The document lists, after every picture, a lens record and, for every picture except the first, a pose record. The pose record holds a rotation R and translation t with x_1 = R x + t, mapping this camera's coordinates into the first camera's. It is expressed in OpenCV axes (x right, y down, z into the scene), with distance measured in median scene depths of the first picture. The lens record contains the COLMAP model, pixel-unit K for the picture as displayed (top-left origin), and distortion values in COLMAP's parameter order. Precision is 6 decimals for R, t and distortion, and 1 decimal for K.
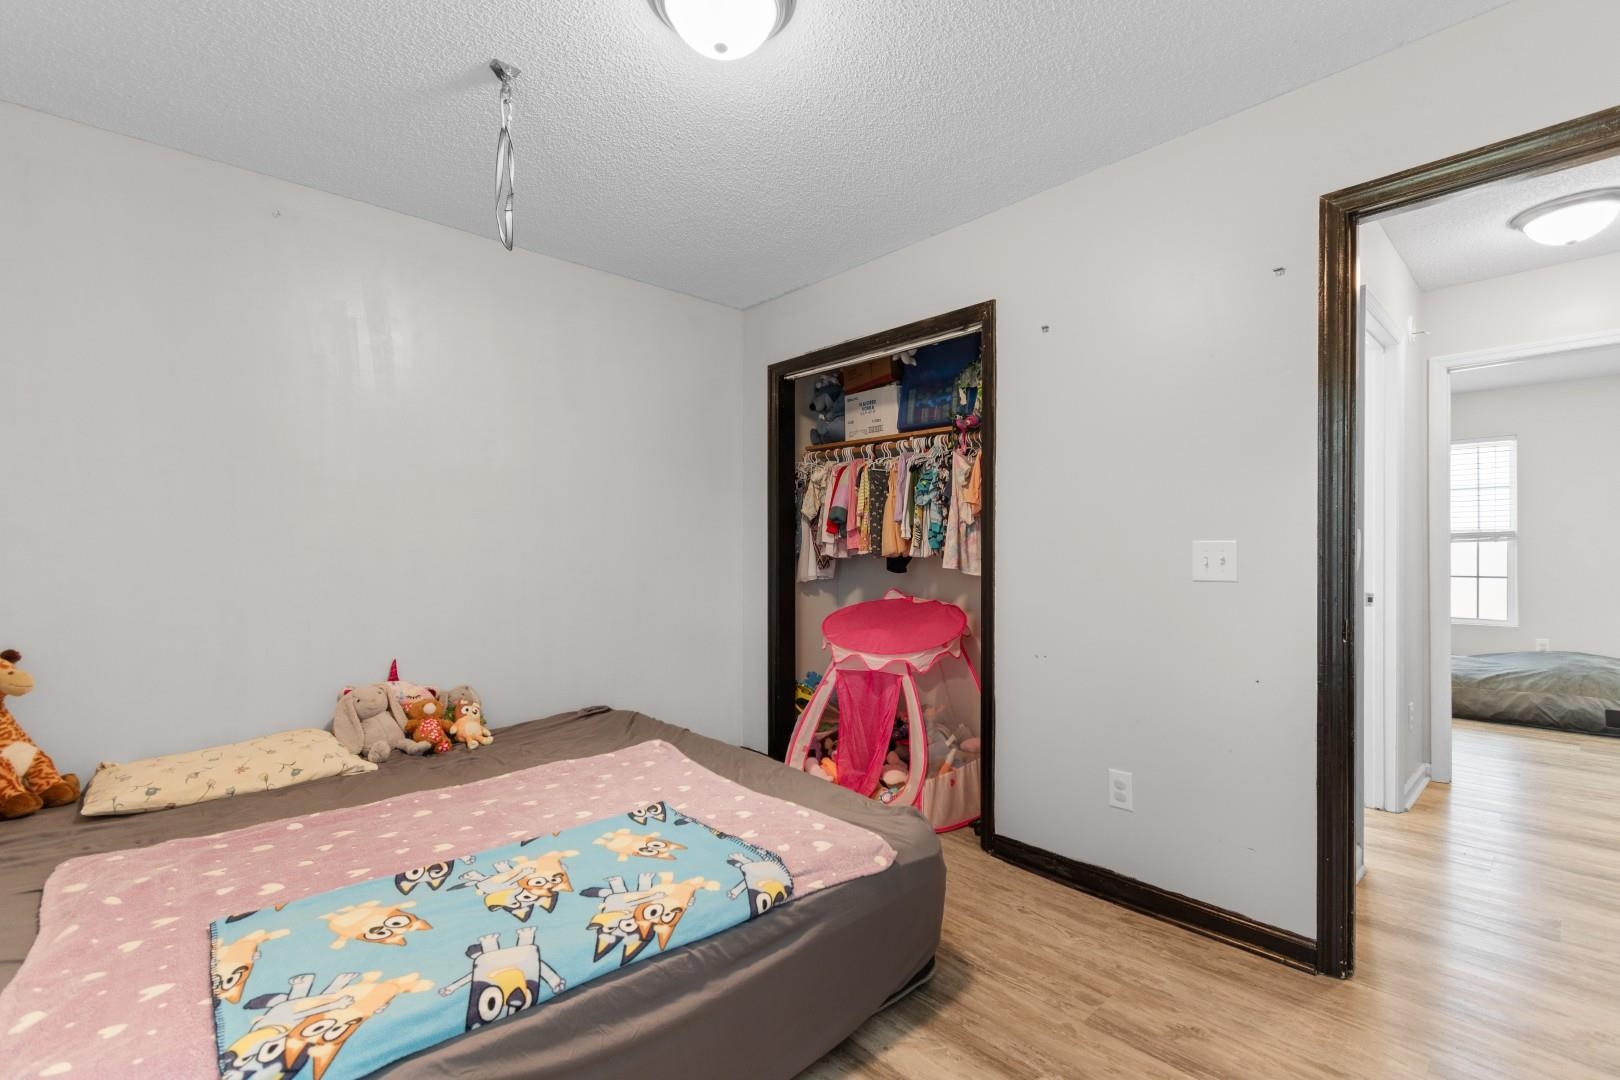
lens RADIAL K [[717.3, 0, 805.4], [0, 717.3, 548.8], [0, 0, 1]] dist [0.002431, 0.000123]
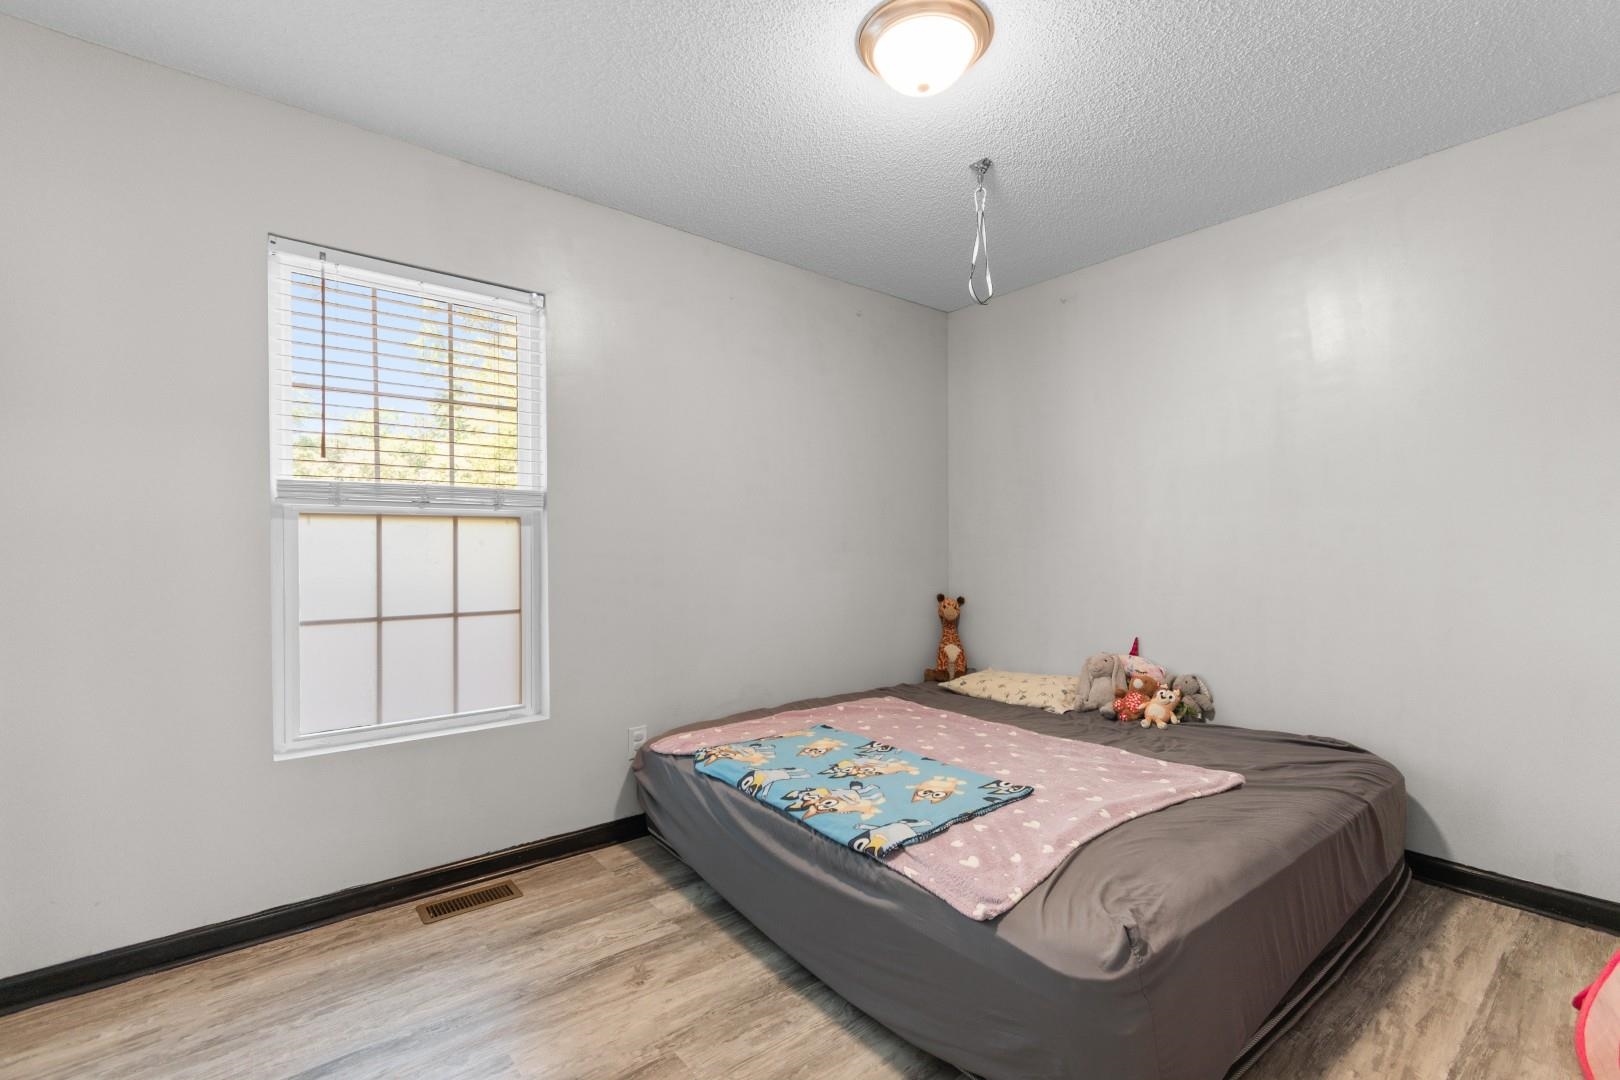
lens RADIAL K [[717.3, 0, 816.2], [0, 717.3, 540.6], [0, 0, 1]] dist [0.002431, 0.000123]
pose [[-0.055039, -0.008353, -0.998449, 1.064323], [0.005036, 0.999950, -0.008644, 0.011400], [0.998472, -0.005504, -0.054994, 0.955030]]
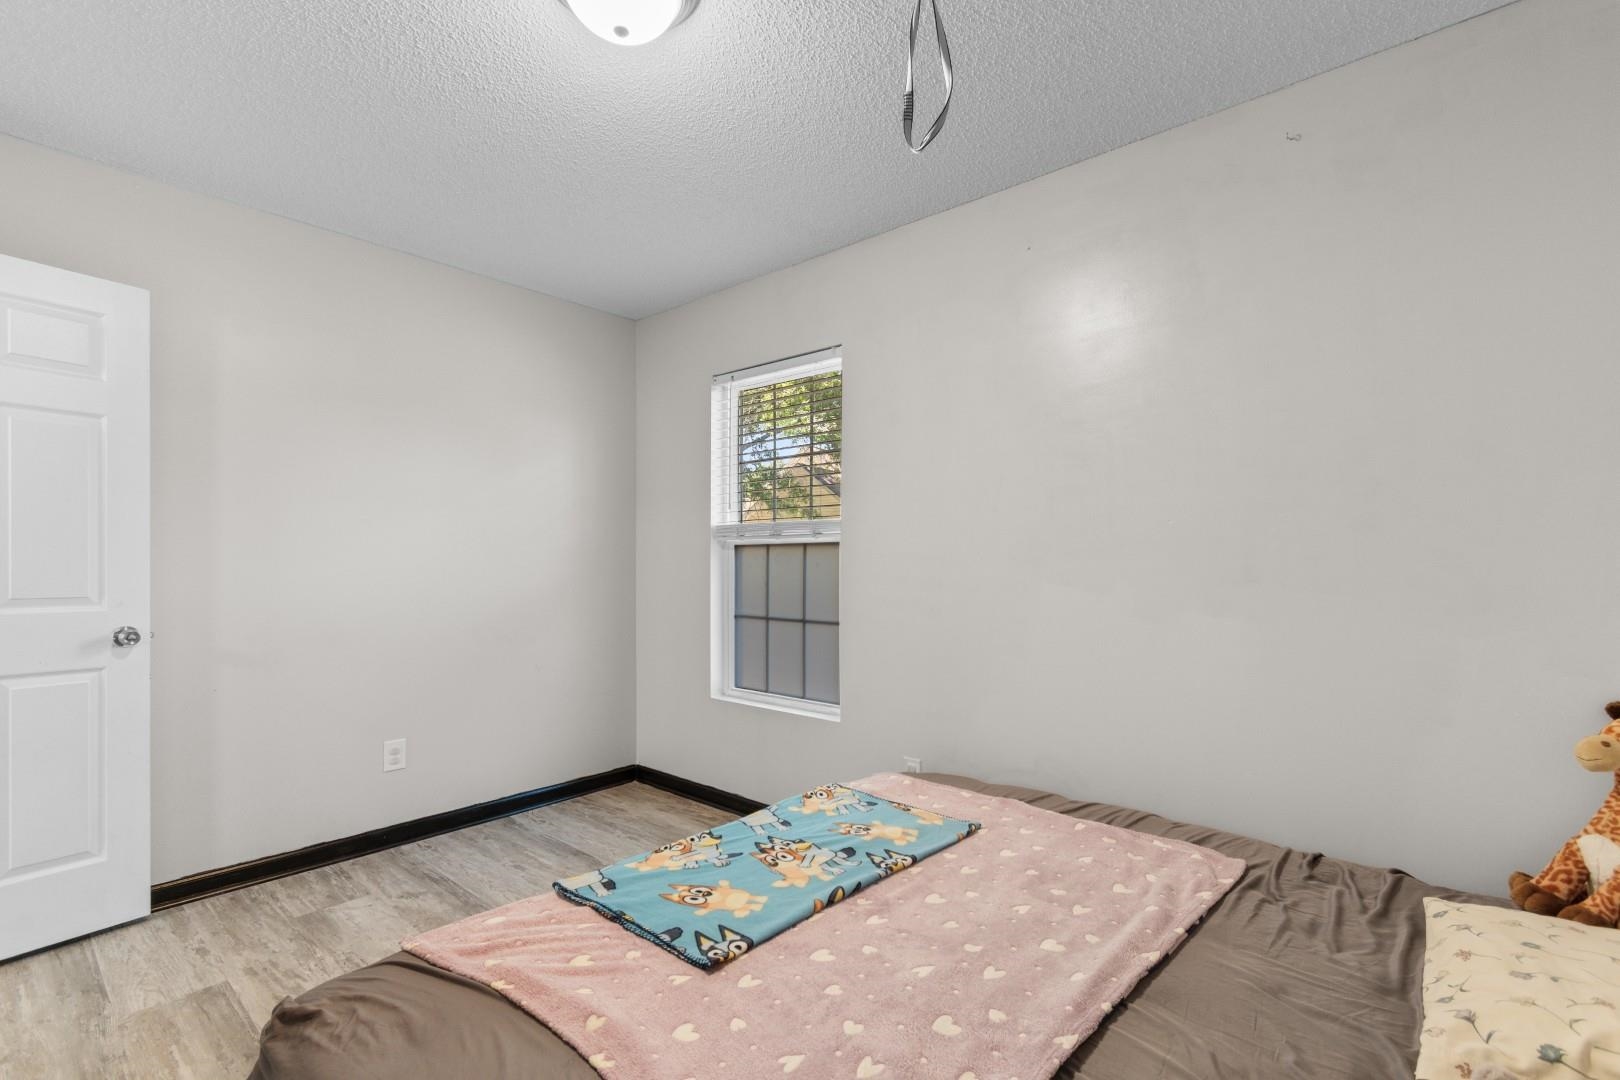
lens RADIAL K [[717.3, 0, 800.7], [0, 717.3, 552.6], [0, 0, 1]] dist [0.002431, 0.000123]
pose [[-0.994295, -0.005271, -0.106538, -0.265265], [-0.003846, 0.999900, -0.013572, -0.008217], [0.106599, -0.013085, -0.994216, 2.098961]]
